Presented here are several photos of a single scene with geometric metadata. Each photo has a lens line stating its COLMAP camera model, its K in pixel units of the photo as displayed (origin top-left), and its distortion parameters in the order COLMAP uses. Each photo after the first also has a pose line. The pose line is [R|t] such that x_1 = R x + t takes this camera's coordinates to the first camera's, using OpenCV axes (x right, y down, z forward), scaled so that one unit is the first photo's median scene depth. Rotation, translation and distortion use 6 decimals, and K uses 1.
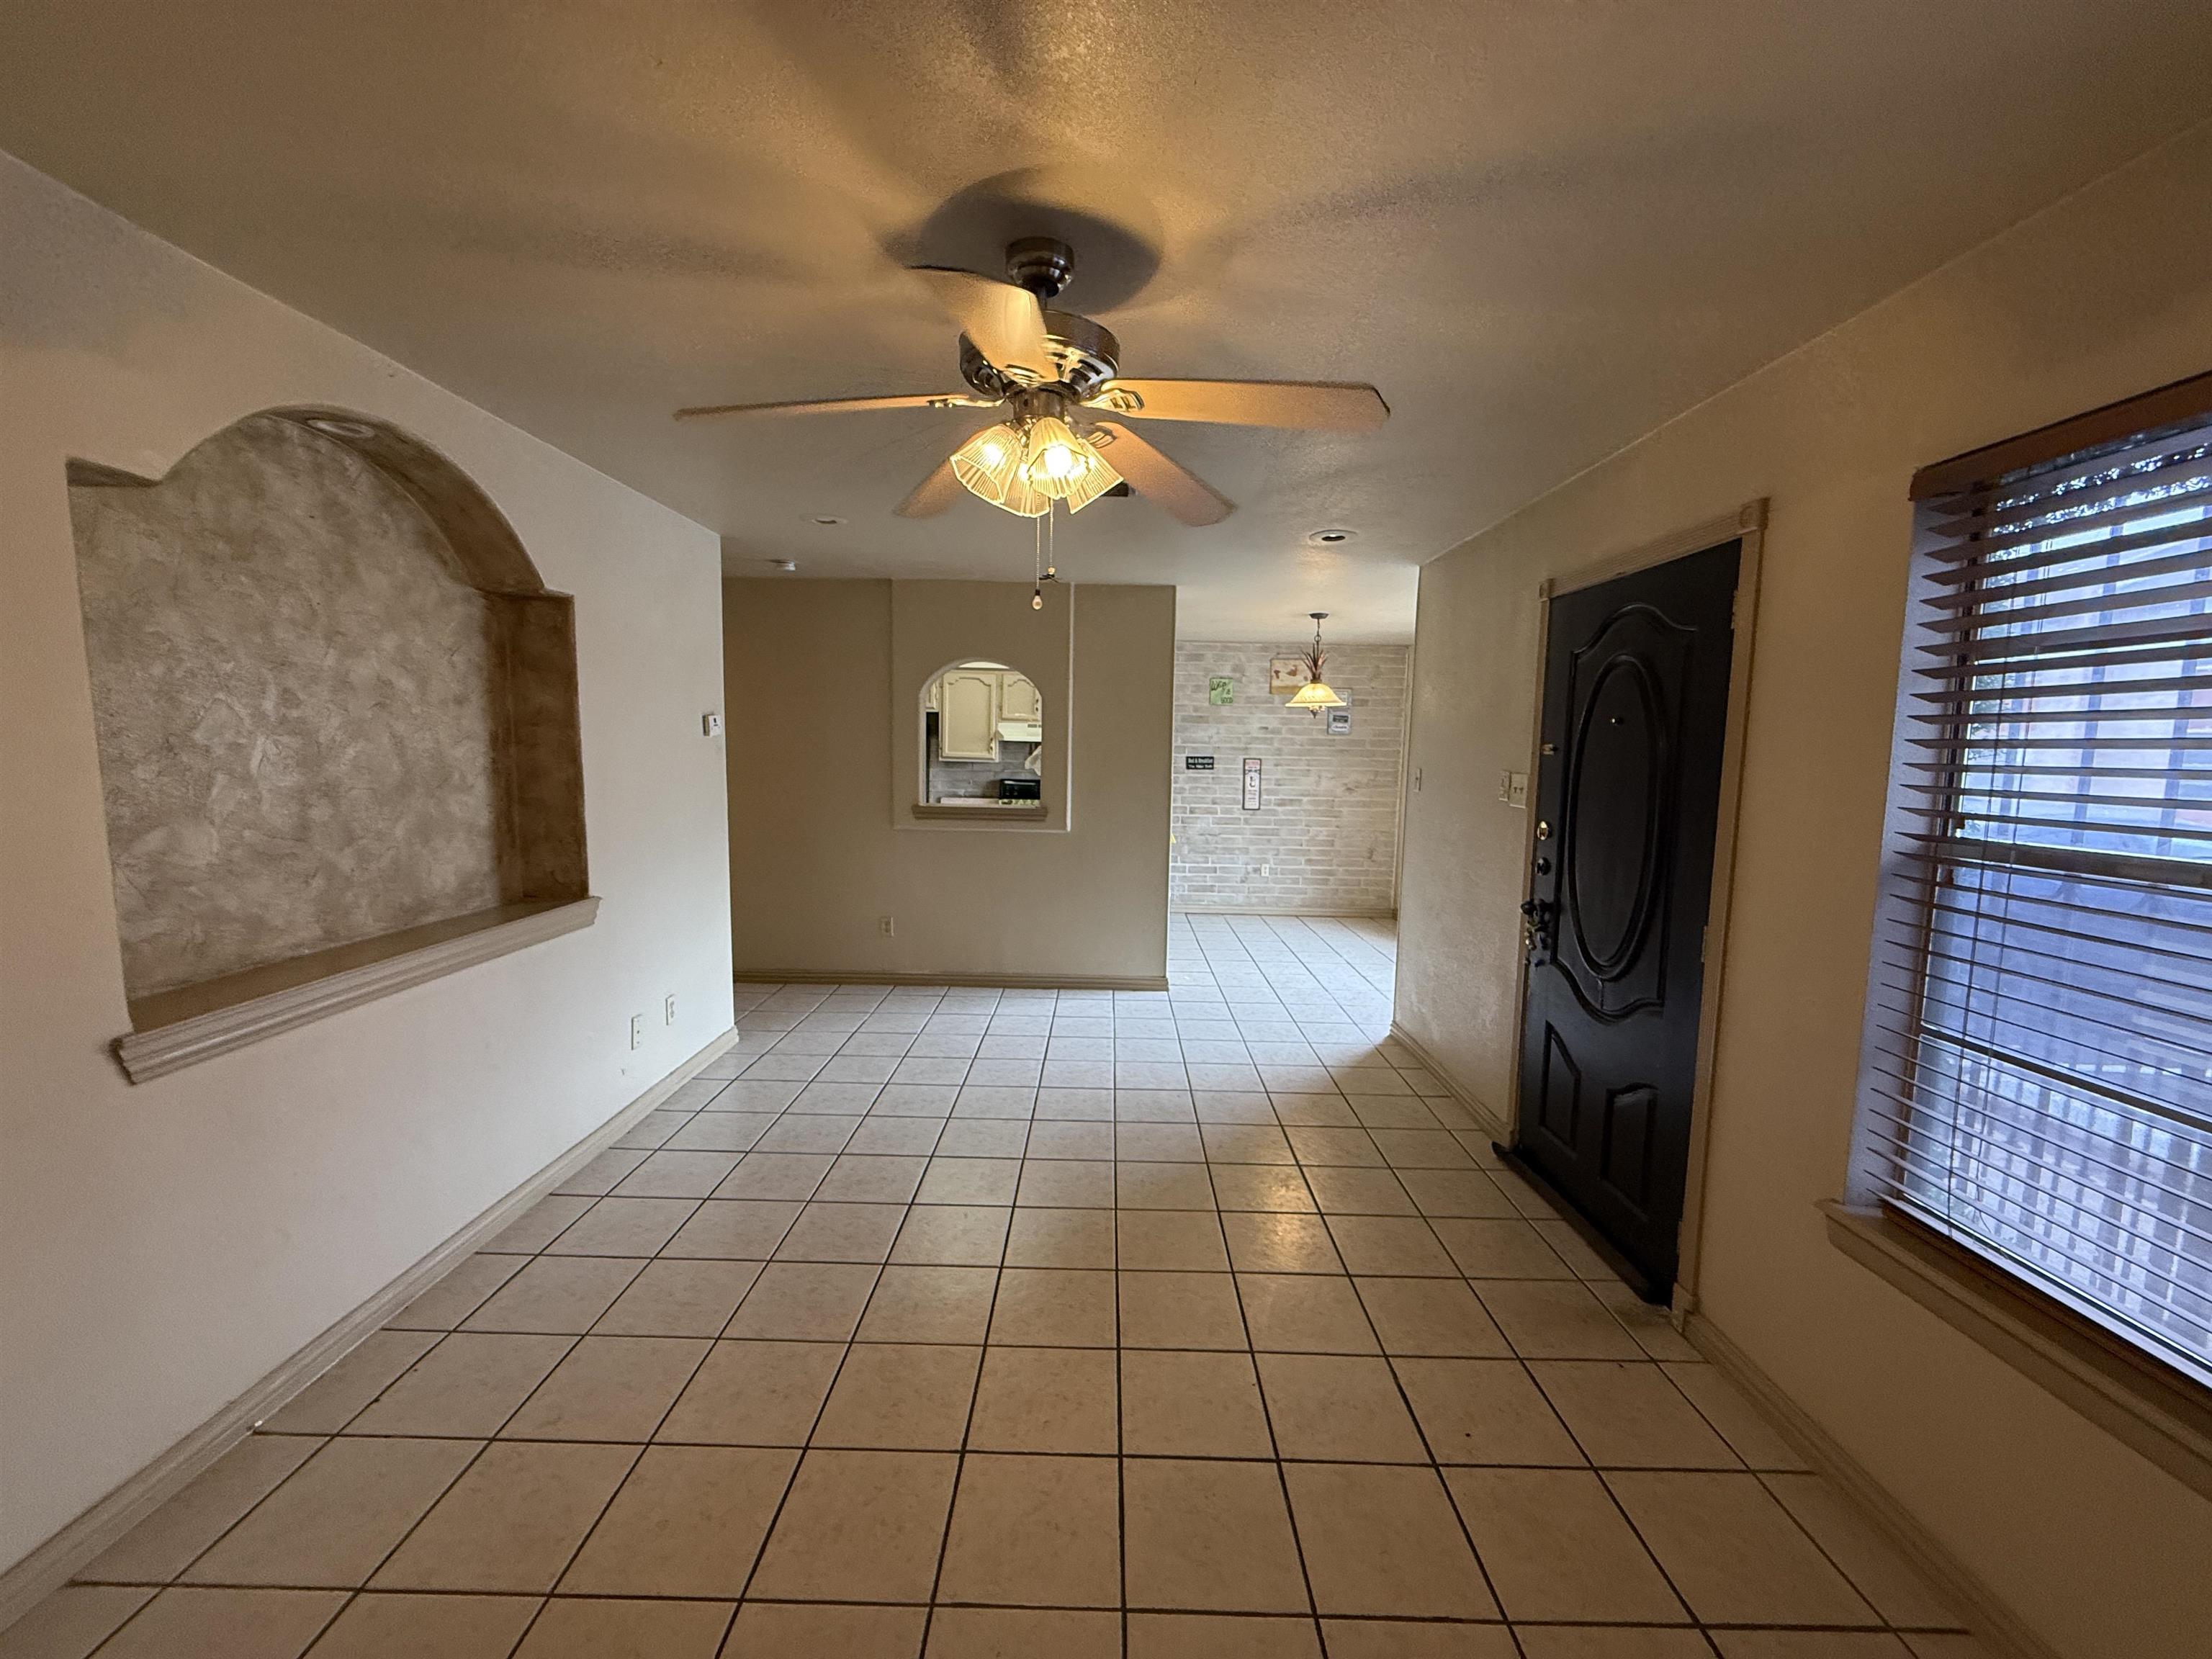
lens RADIAL K [[874.8, 0, 1104.3], [0, 874.8, 832.7], [0, 0, 1]] dist [0.000807, 0.000206]
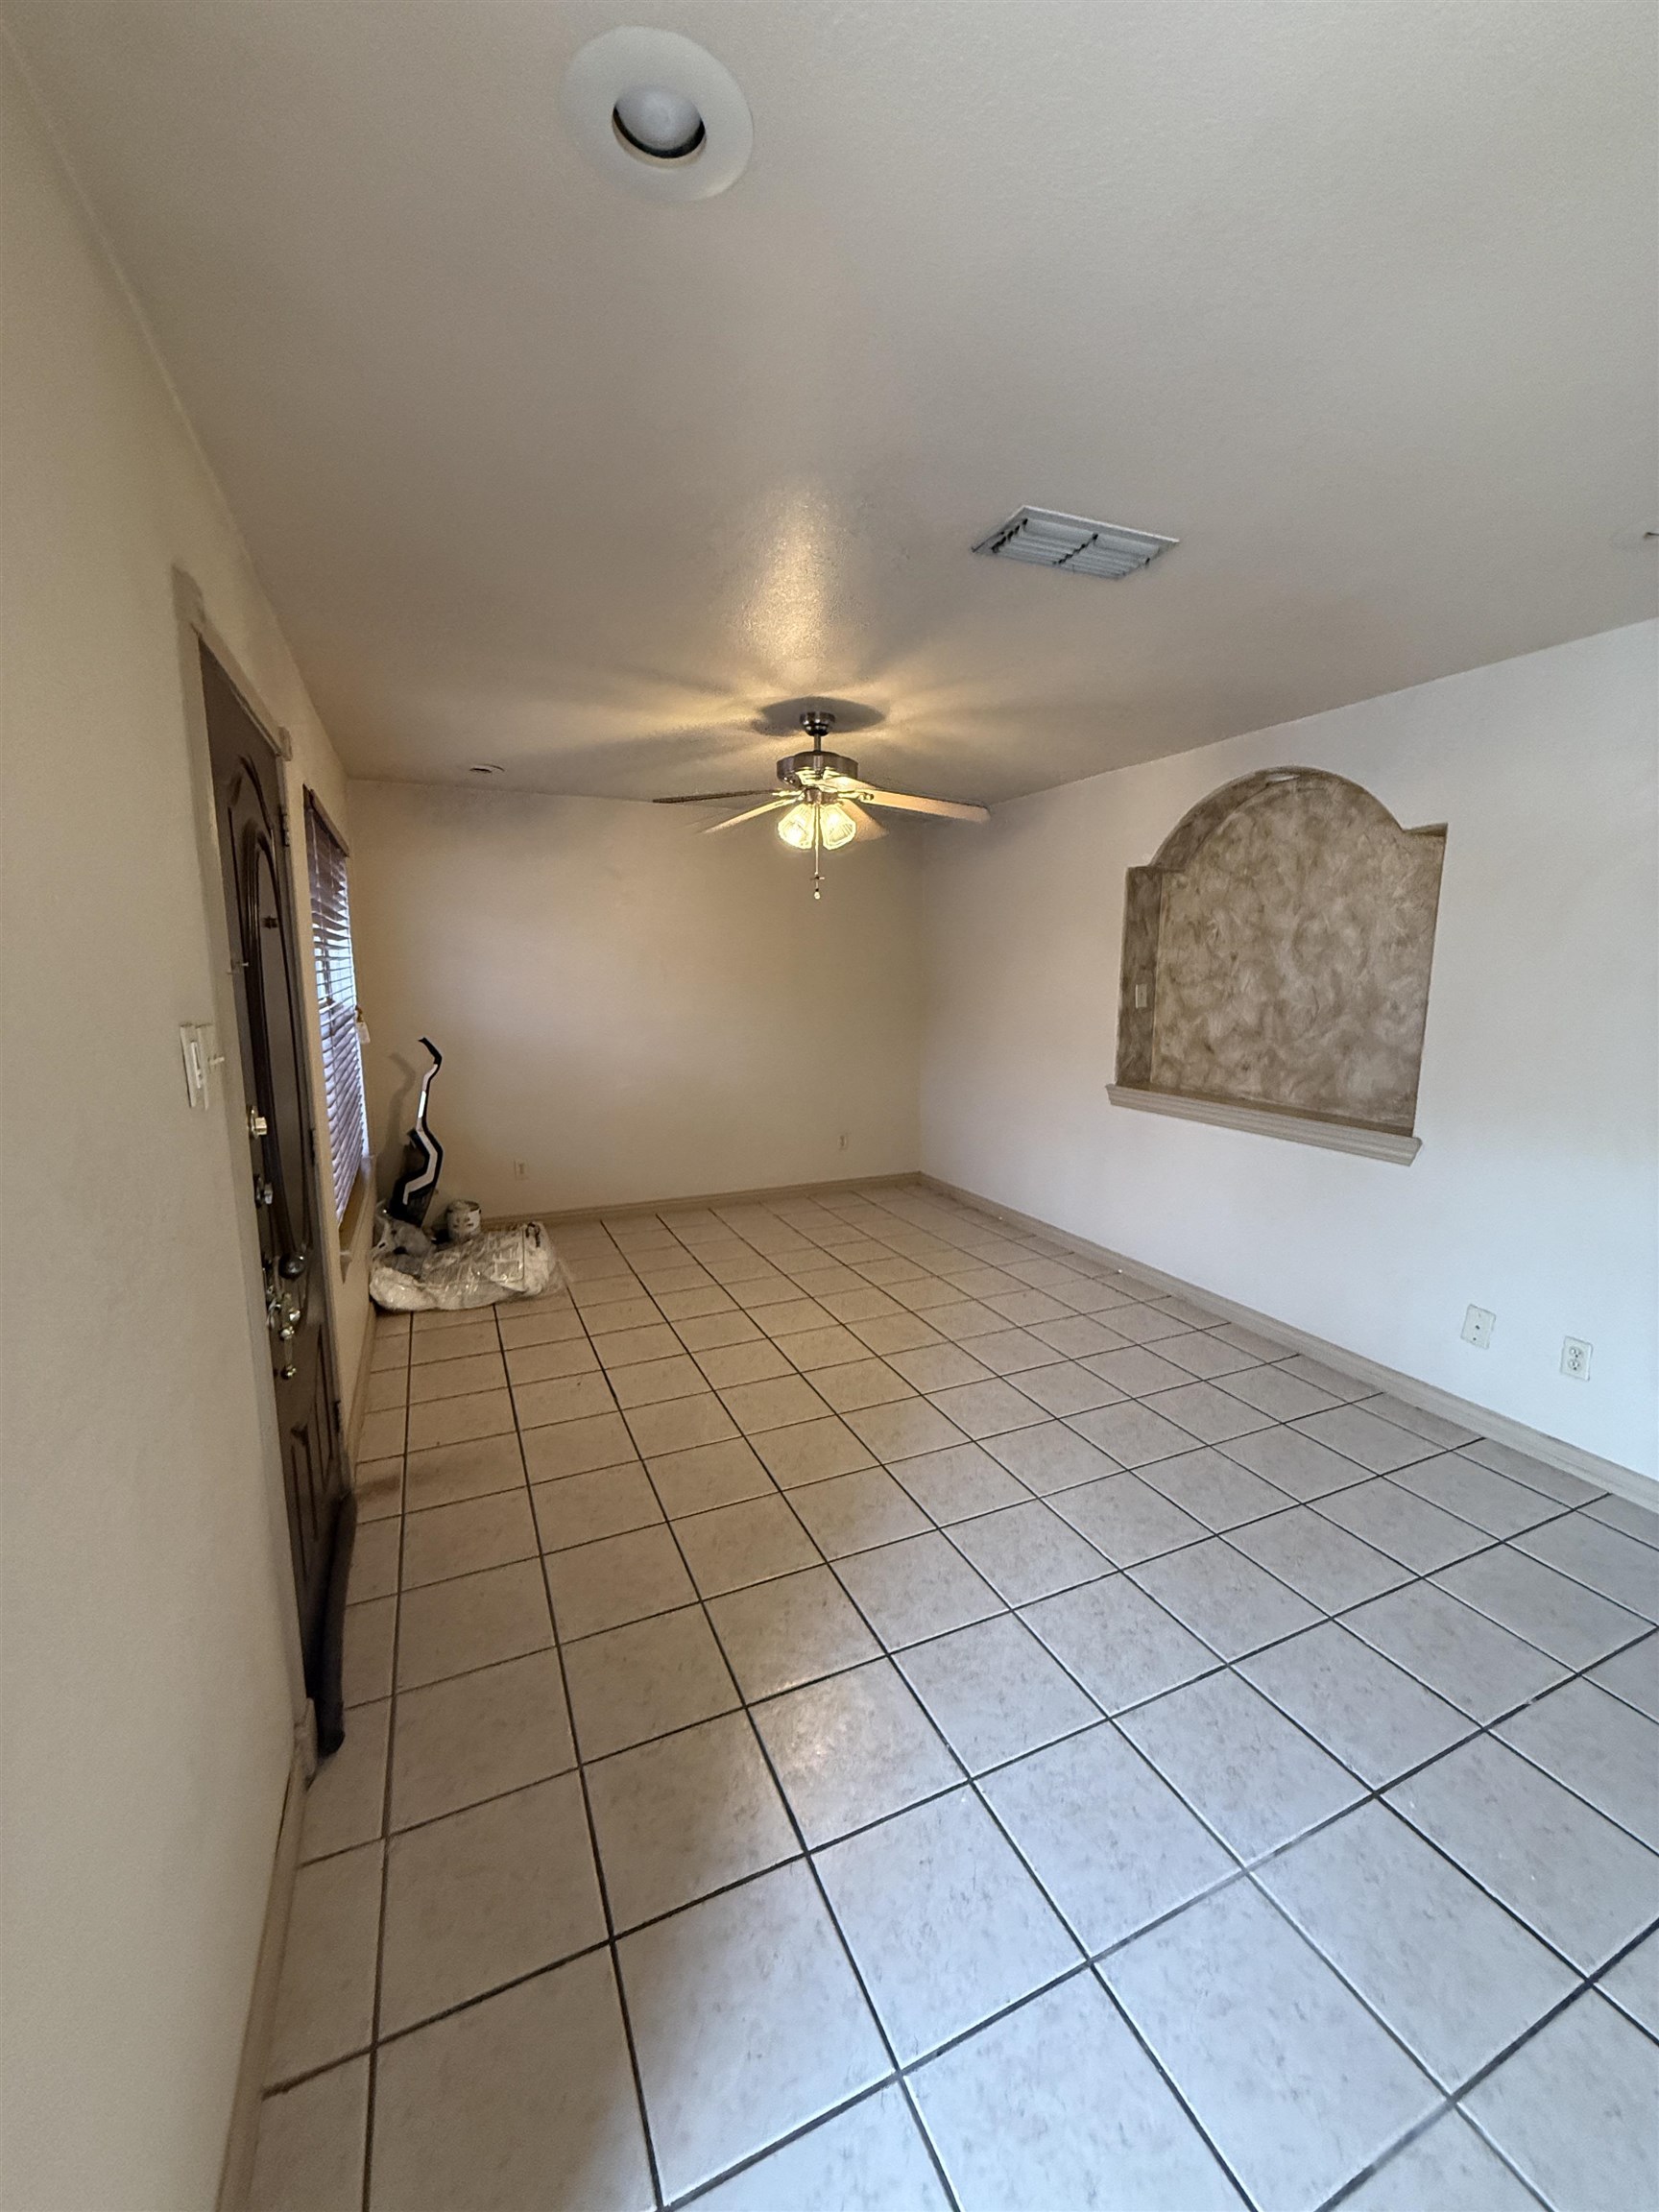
lens RADIAL K [[874.8, 0, 829.5], [0, 874.8, 1106.0], [0, 0, 1]] dist [0.000807, 0.000206]
pose [[-0.910402, 0.044238, -0.411353, 0.531752], [-0.061309, 0.968864, 0.239883, -0.203135], [0.409158, 0.243609, -0.879343, 2.091742]]
